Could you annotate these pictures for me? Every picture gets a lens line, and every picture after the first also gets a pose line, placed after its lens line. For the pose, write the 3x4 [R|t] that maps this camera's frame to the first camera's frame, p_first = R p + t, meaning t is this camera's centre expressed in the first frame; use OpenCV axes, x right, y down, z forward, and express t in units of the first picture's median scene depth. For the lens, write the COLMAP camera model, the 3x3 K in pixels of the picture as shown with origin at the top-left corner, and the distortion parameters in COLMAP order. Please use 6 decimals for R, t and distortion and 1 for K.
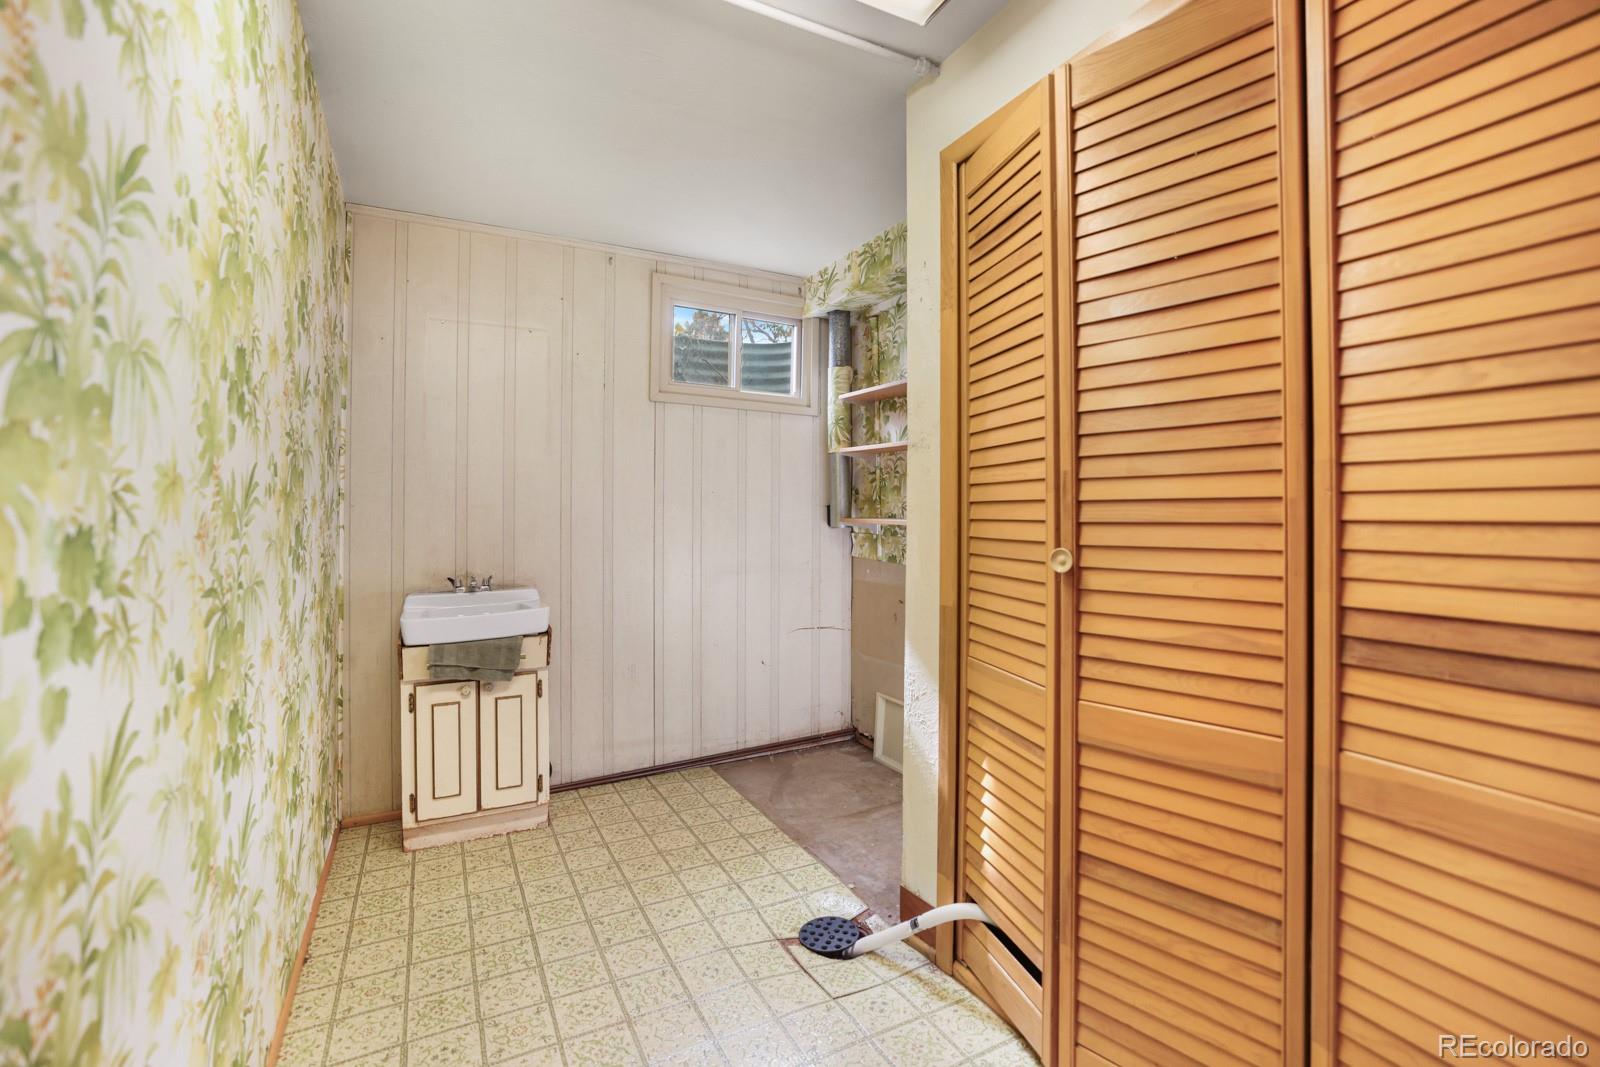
lens RADIAL K [[697.7, 0, 795.4], [0, 697.7, 522.3], [0, 0, 1]] dist [-0.027305, -0.000252]
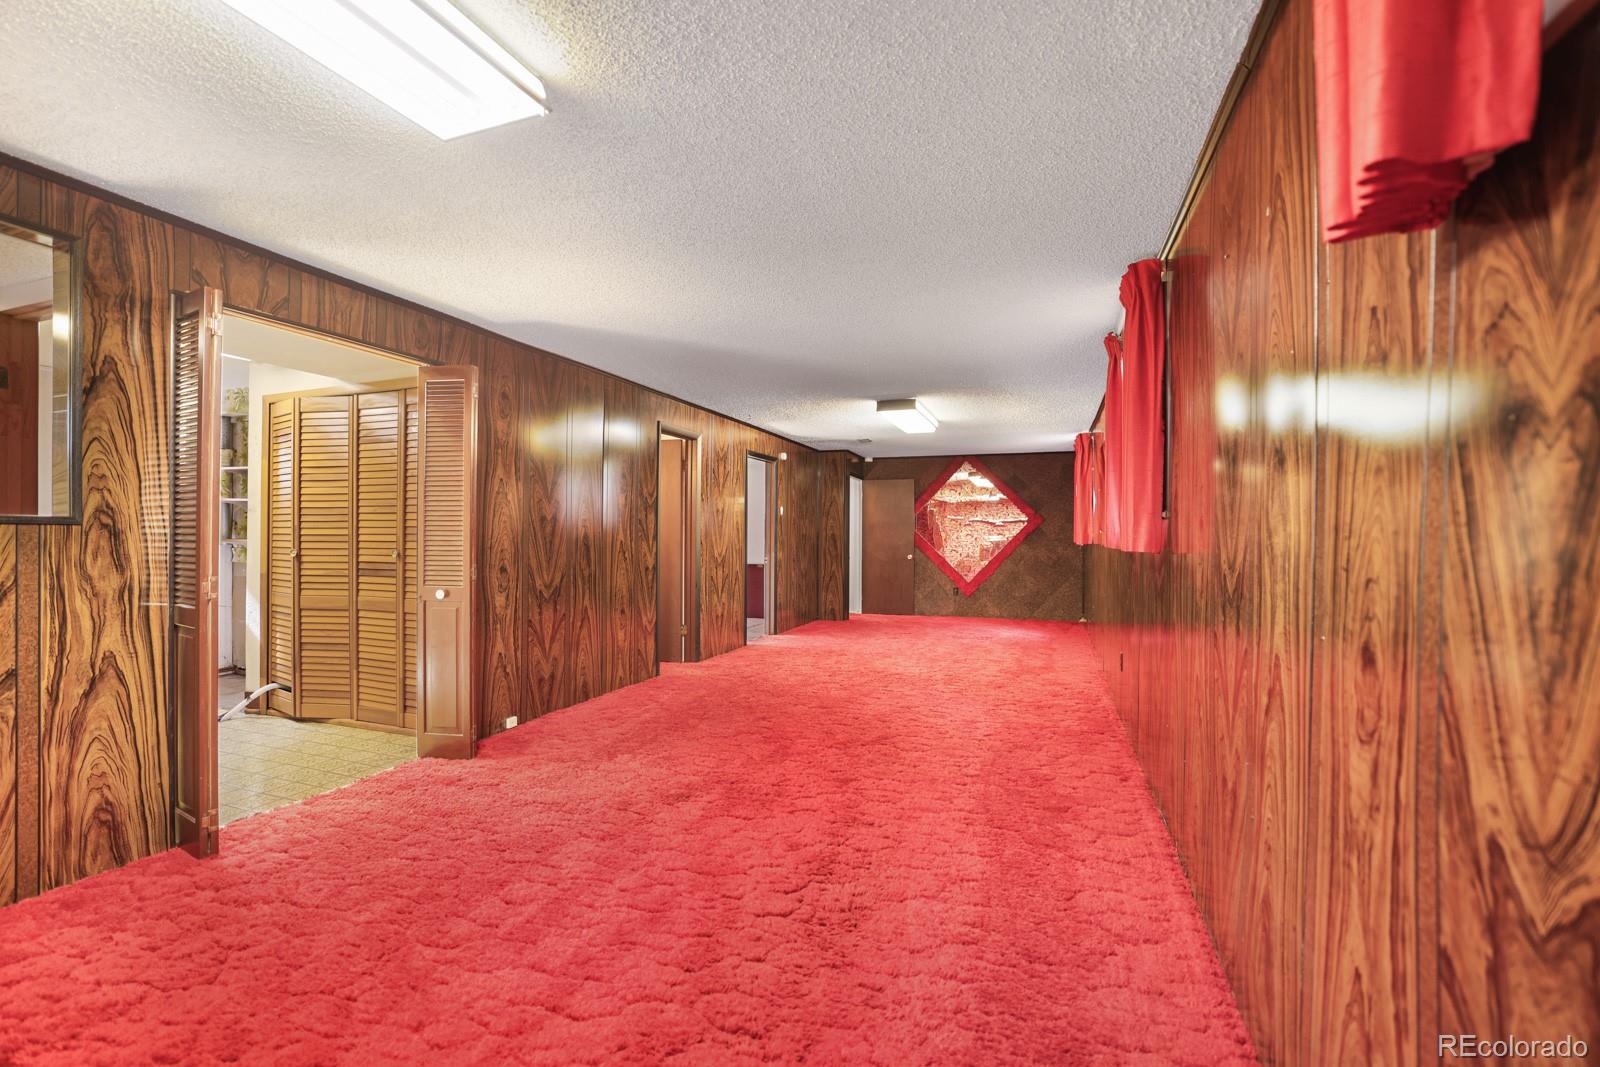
lens RADIAL K [[697.7, 0, 795.2], [0, 697.7, 532.6], [0, 0, 1]] dist [-0.027305, -0.000252]
pose [[0.750257, -0.001629, 0.661144, 0.017744], [0.006576, 0.999966, -0.004999, -0.008204], [-0.661114, 0.008098, 0.750242, -2.822859]]
